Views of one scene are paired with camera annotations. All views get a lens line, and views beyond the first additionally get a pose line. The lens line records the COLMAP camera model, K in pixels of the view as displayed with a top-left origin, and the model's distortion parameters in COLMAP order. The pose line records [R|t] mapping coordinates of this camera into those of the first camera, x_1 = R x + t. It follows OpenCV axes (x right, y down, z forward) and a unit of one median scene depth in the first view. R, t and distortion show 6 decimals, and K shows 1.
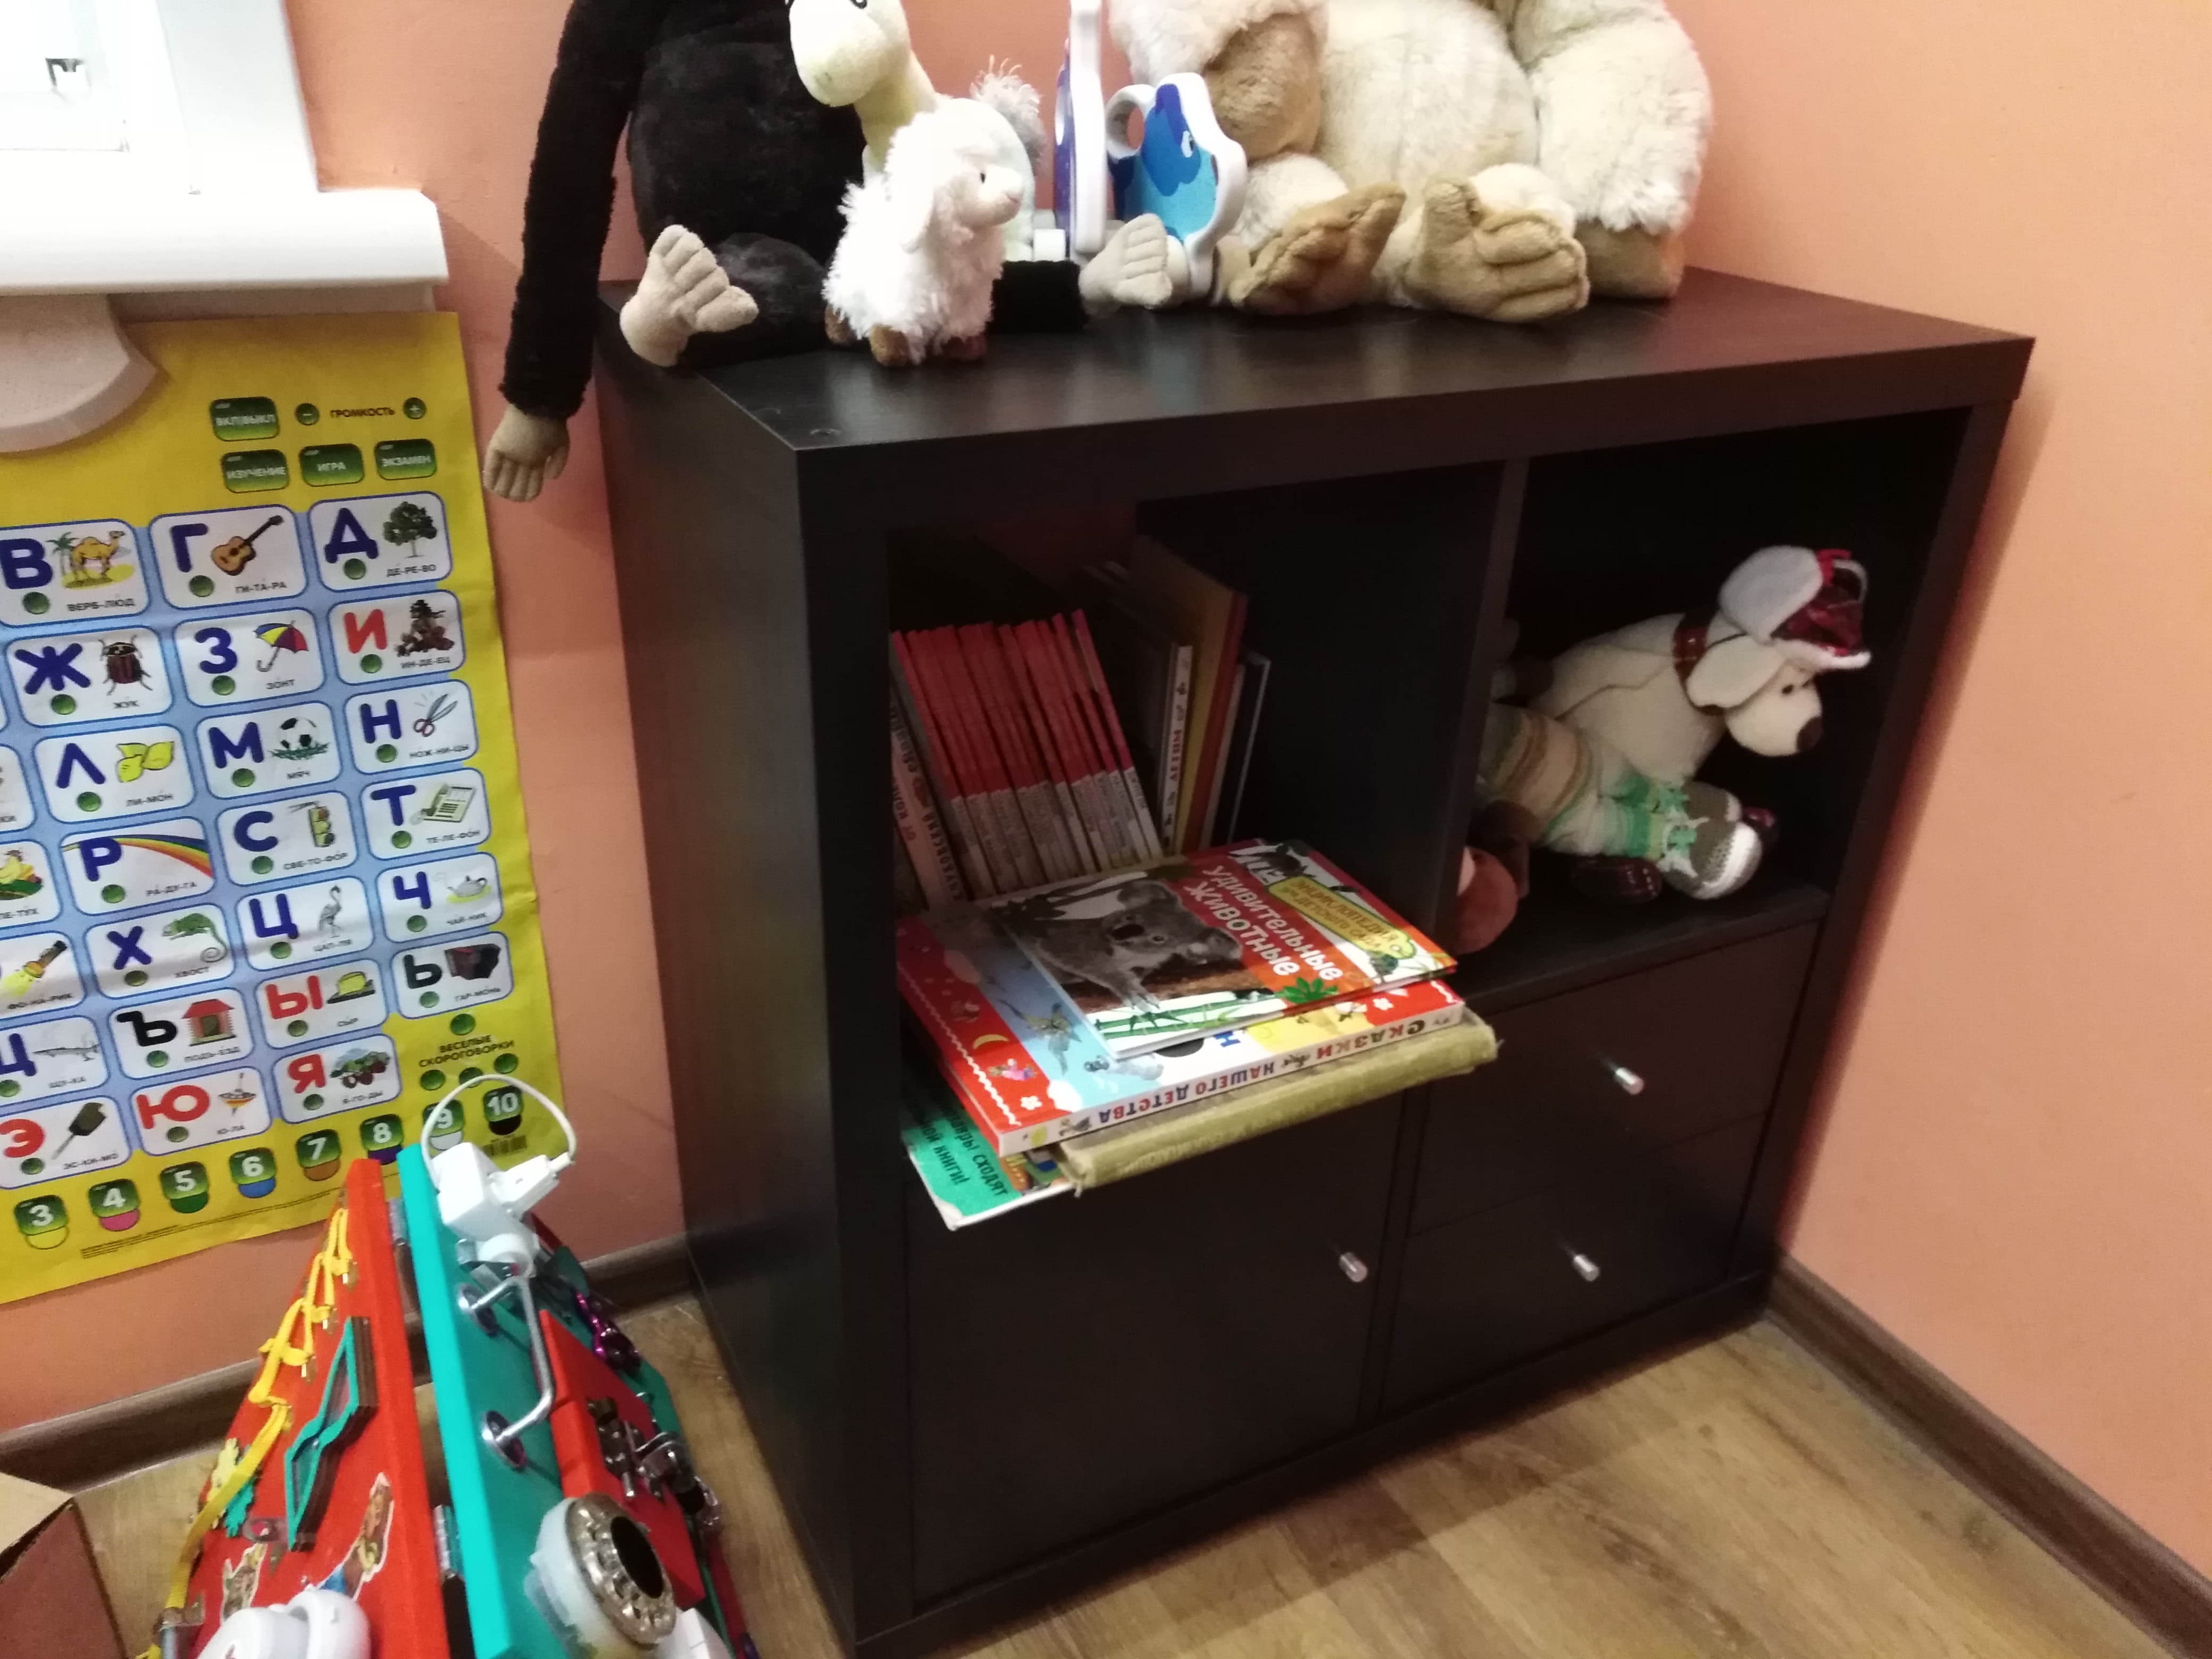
lens RADIAL K [[1692.0, 0, 1096.1], [0, 1692.0, 840.1], [0, 0, 1]] dist [0.012878, -0.011505]
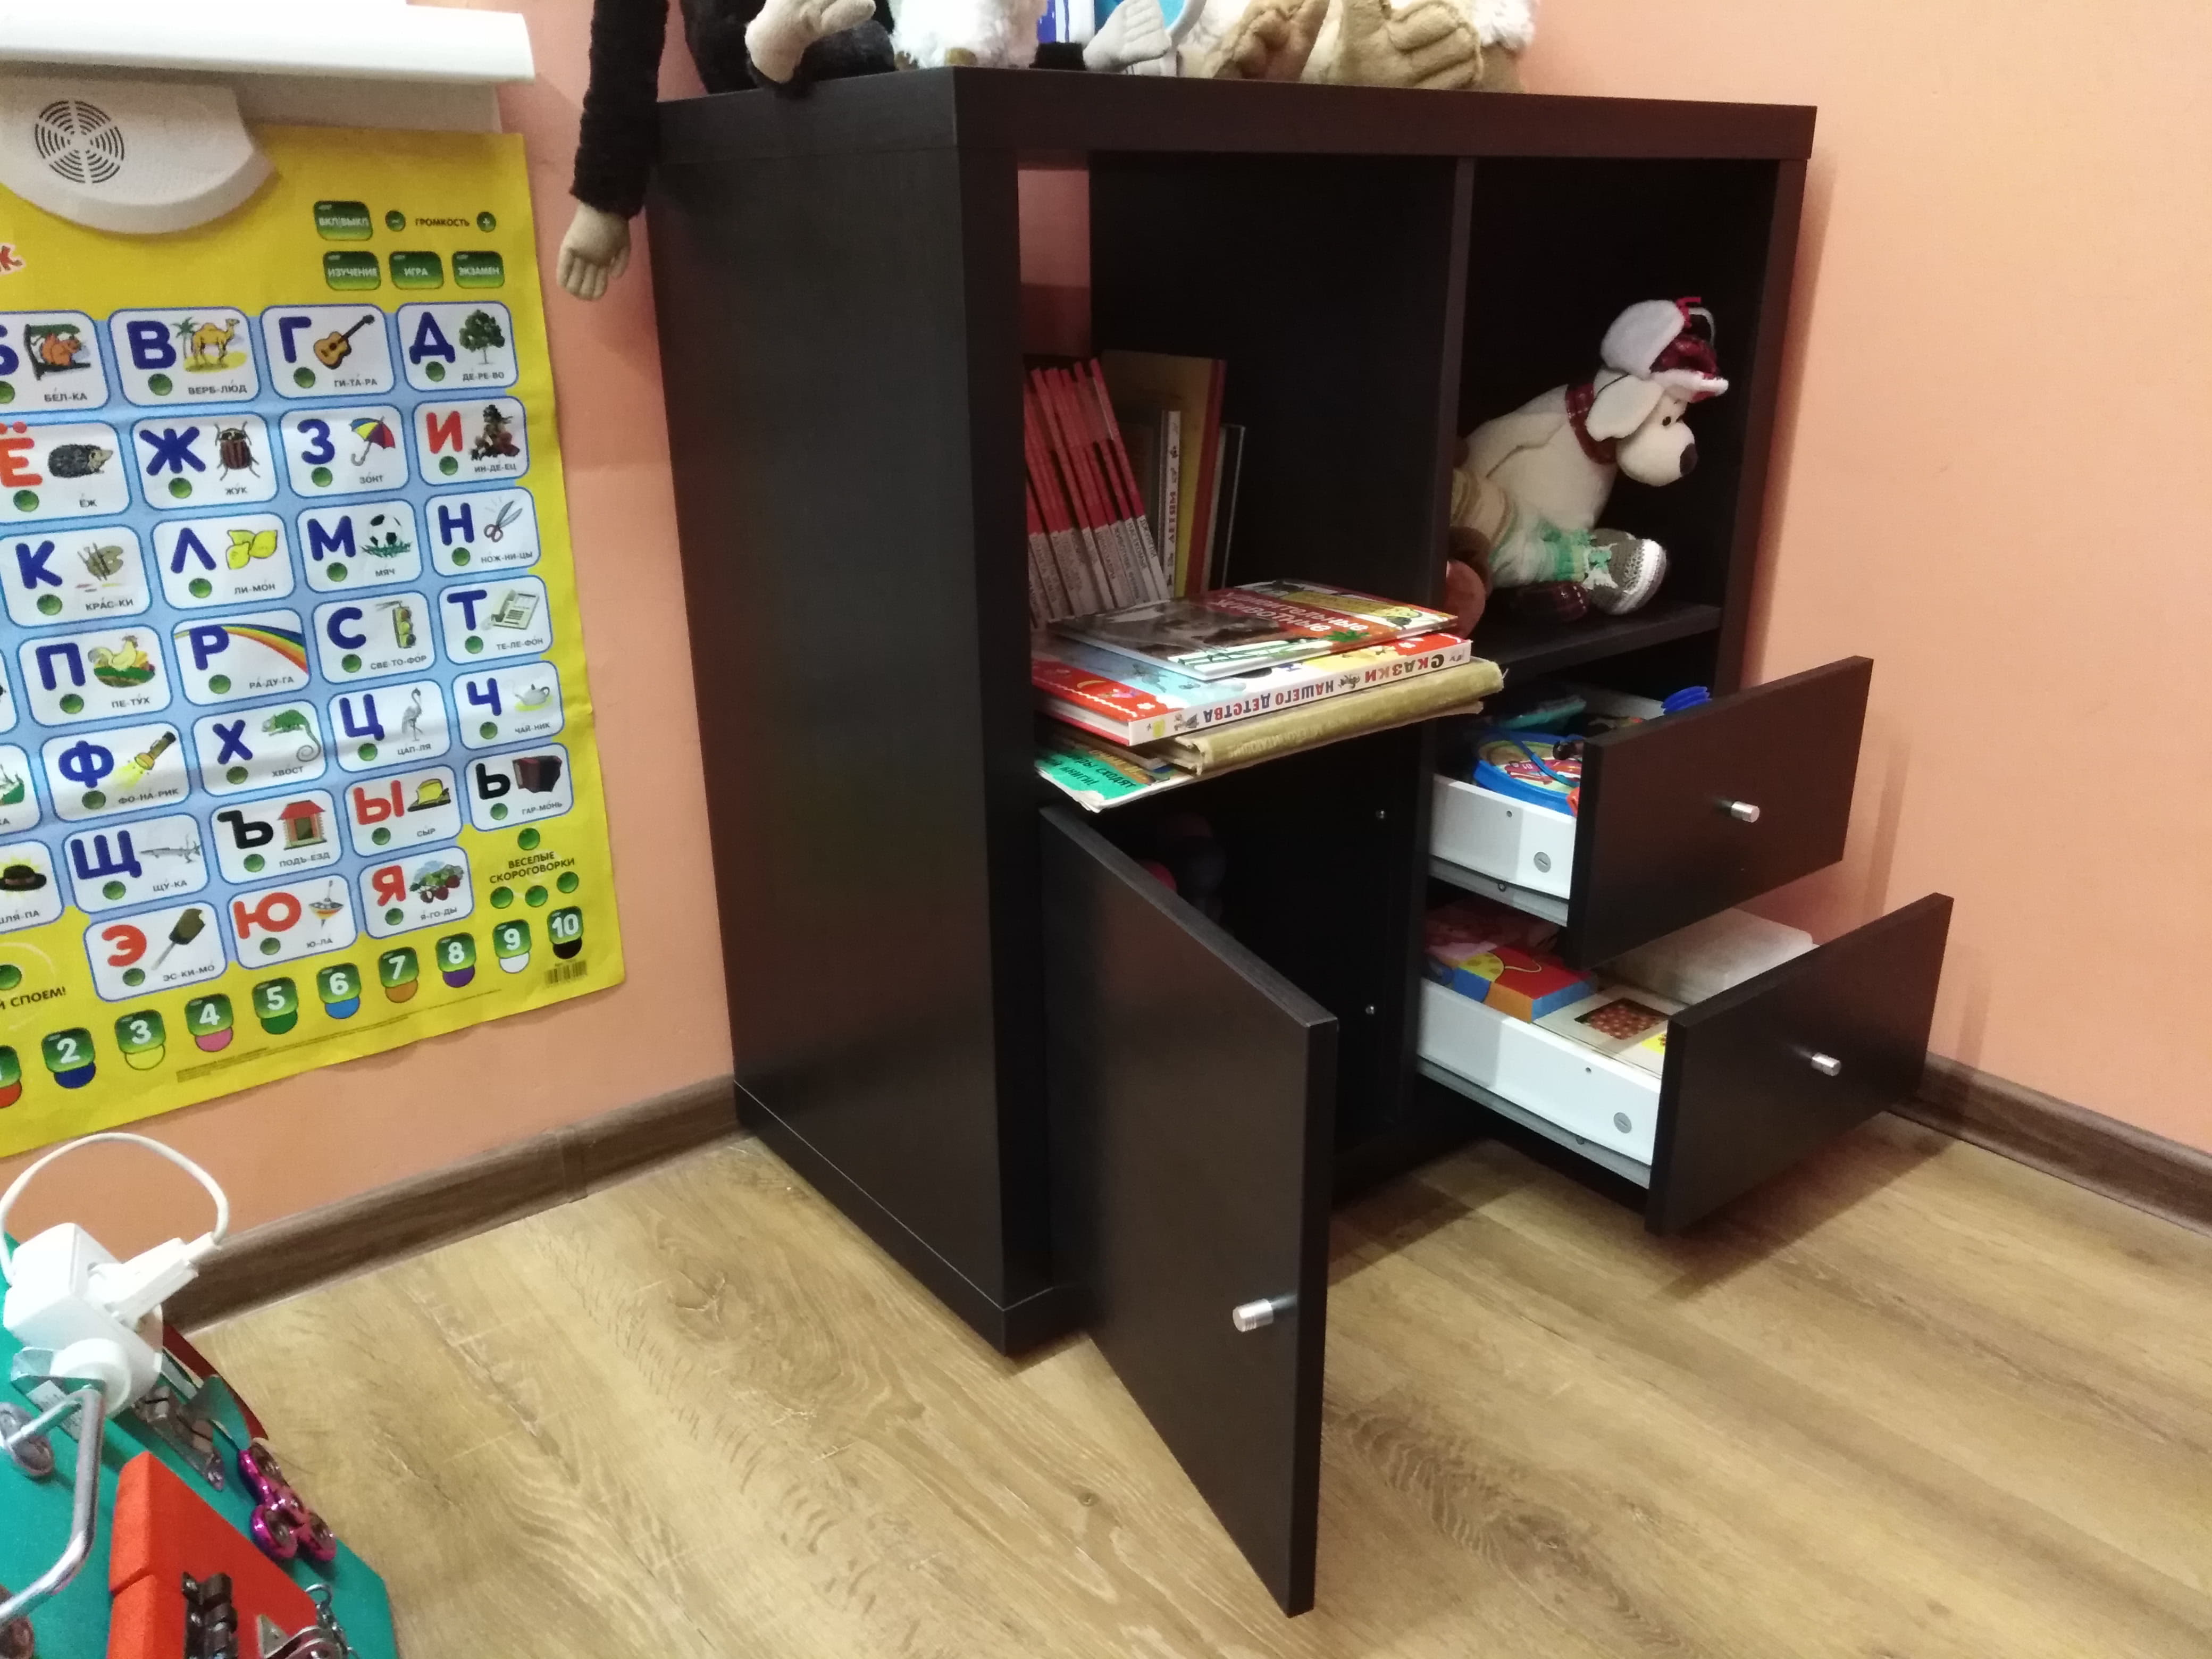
lens RADIAL K [[1709.2, 0, 1106.0], [0, 1709.2, 829.5], [0, 0, 1]] dist [0.003344, -0.005399]
pose [[0.983143, -0.106508, 0.148615, -0.201041], [0.123953, 0.985773, -0.113523, 0.299094], [-0.134410, 0.130031, 0.982357, -0.097472]]
